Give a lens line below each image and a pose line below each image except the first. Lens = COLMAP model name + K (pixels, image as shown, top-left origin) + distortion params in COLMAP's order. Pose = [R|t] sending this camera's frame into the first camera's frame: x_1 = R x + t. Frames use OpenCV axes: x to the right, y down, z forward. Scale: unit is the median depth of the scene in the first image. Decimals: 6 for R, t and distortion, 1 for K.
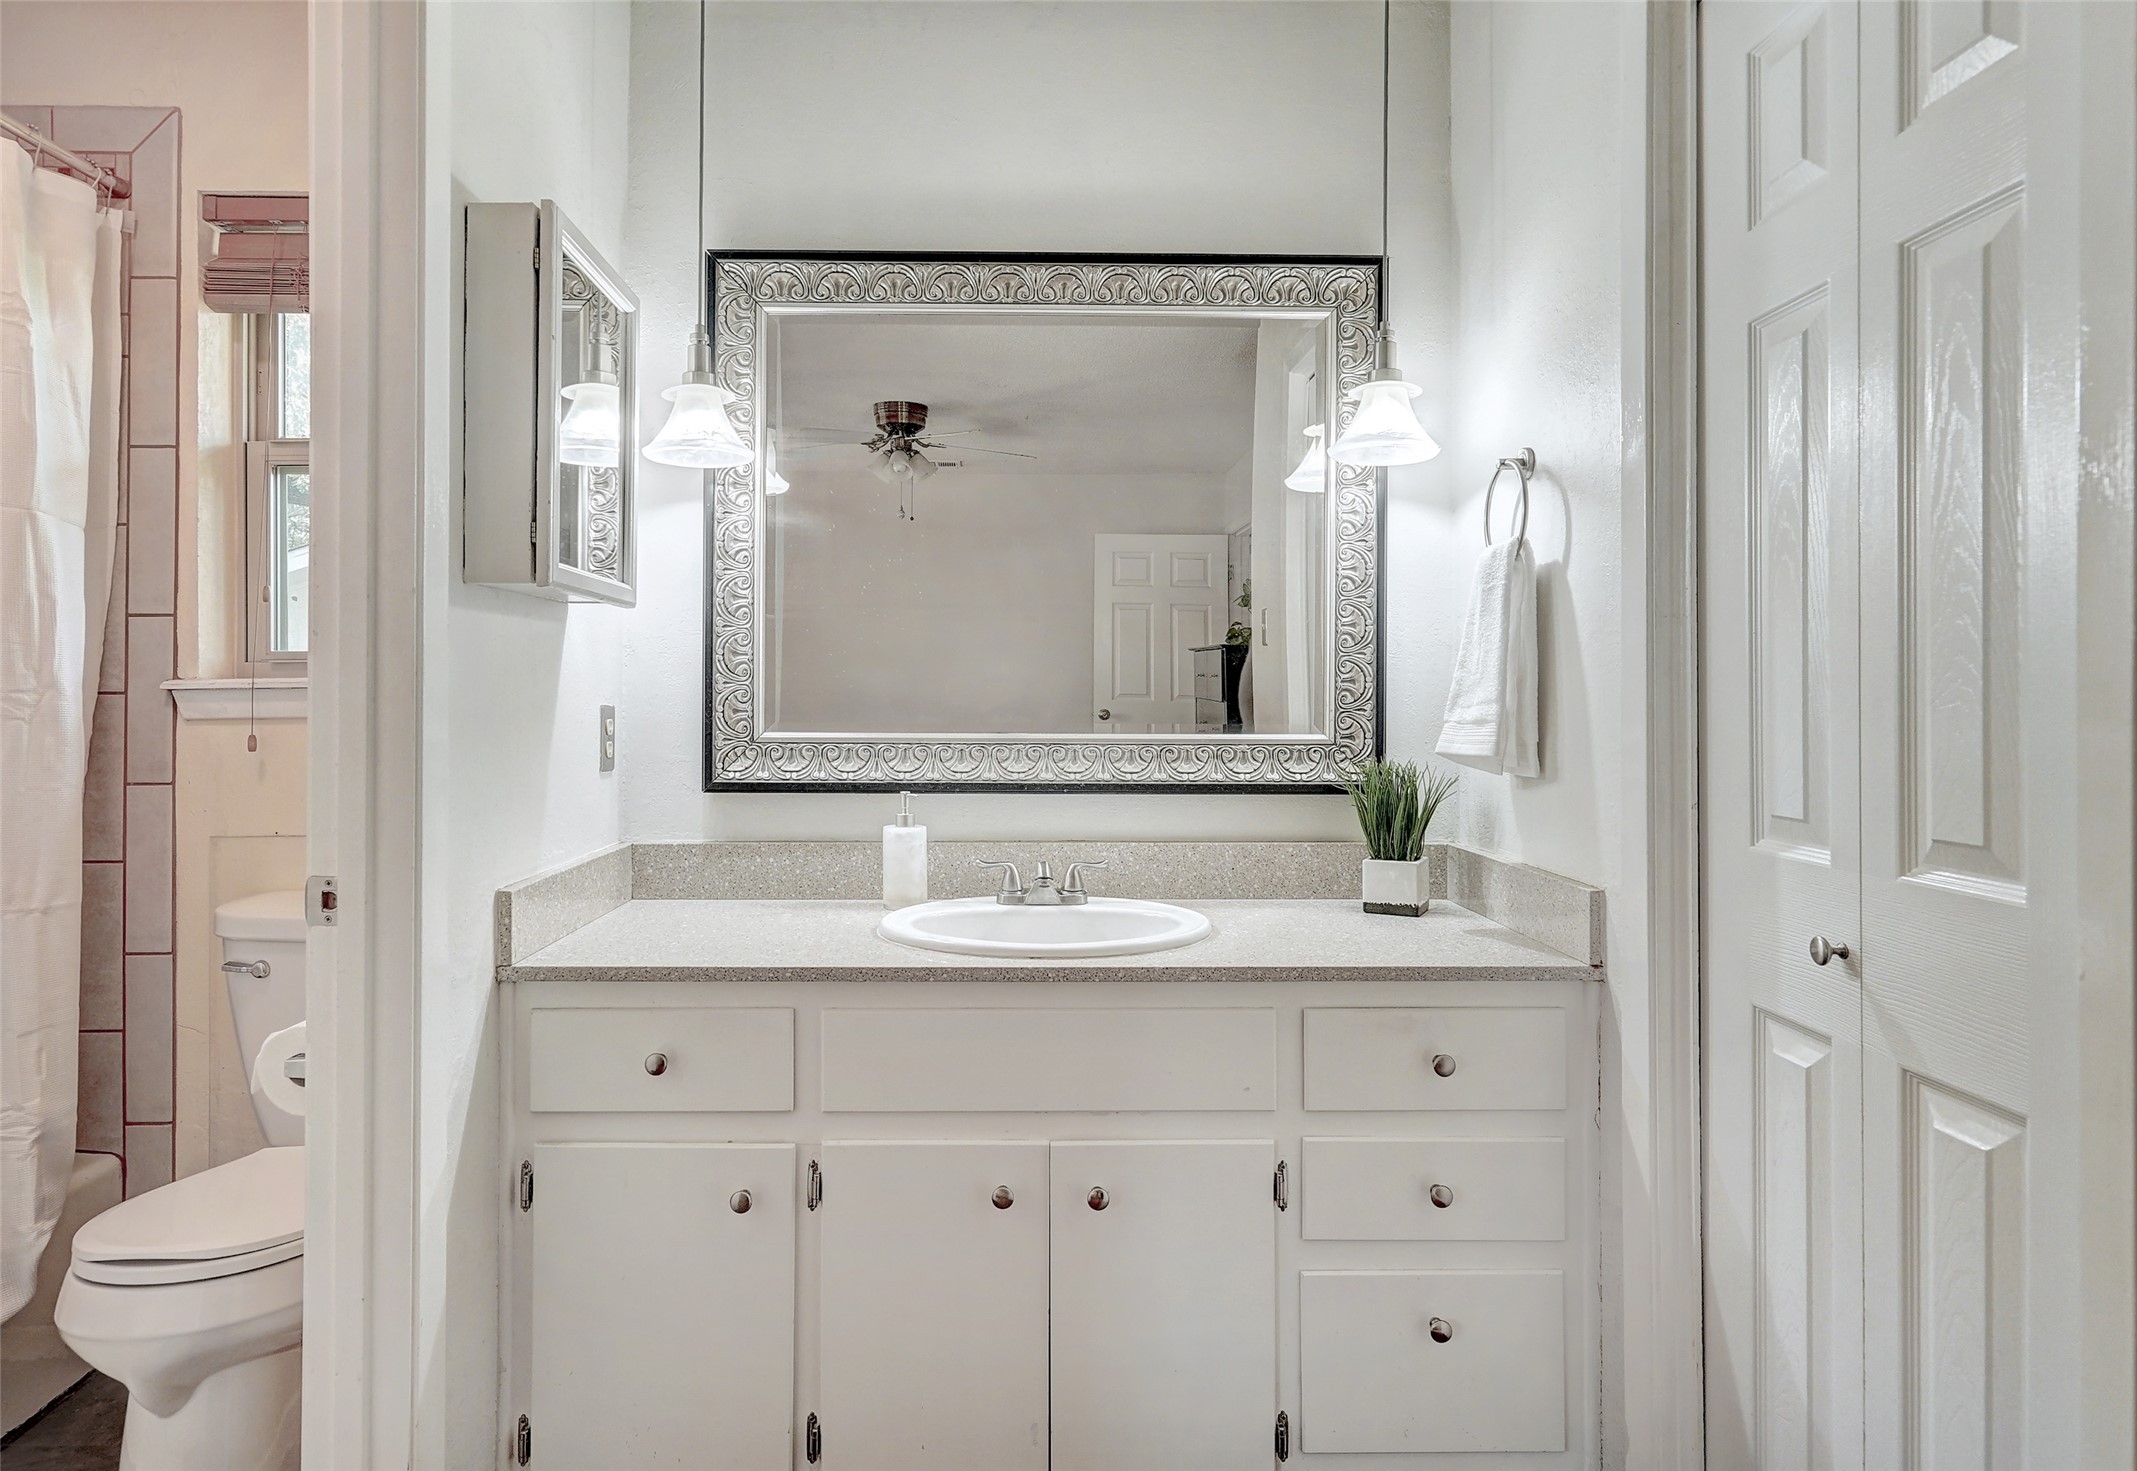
lens RADIAL K [[1228.7, 0, 1014.6], [0, 1228.7, 687.9], [0, 0, 1]] dist [0.003930, 0.007251]
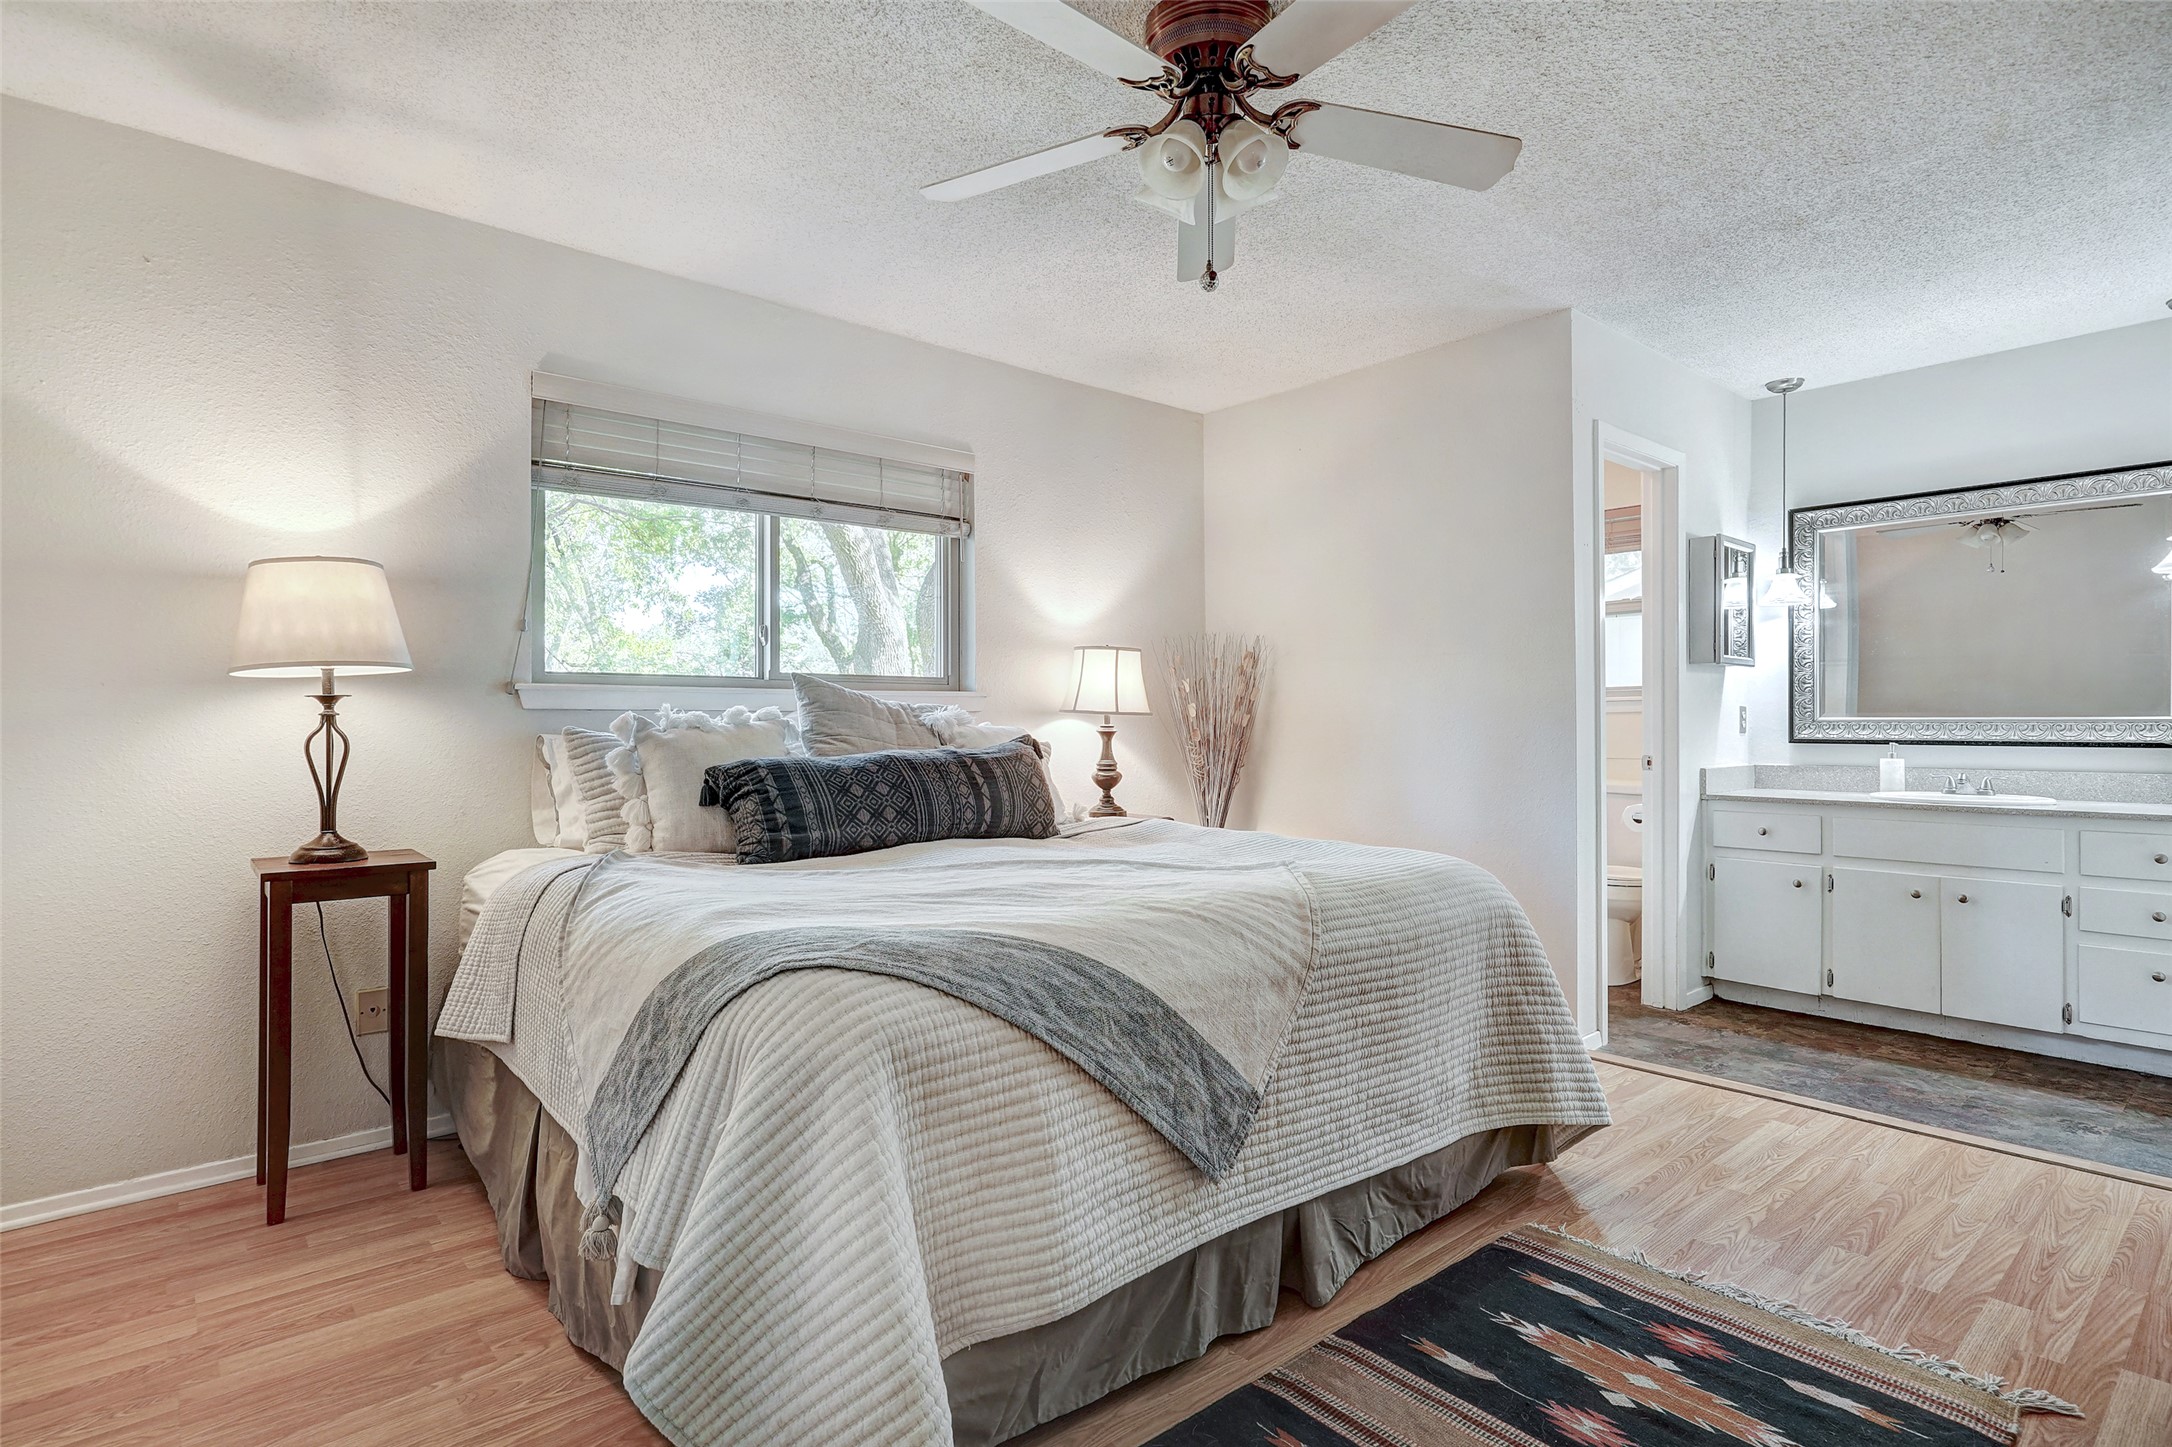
lens RADIAL K [[1085.8, 0, 1075.2], [0, 1085.8, 725.4], [0, 0, 1]] dist [-0.001993, 0.001796]
pose [[0.644387, -0.001141, -0.764699, 0.475646], [0.007827, 0.999956, 0.005104, 0.031933], [0.764659, -0.009274, 0.644368, -1.441144]]
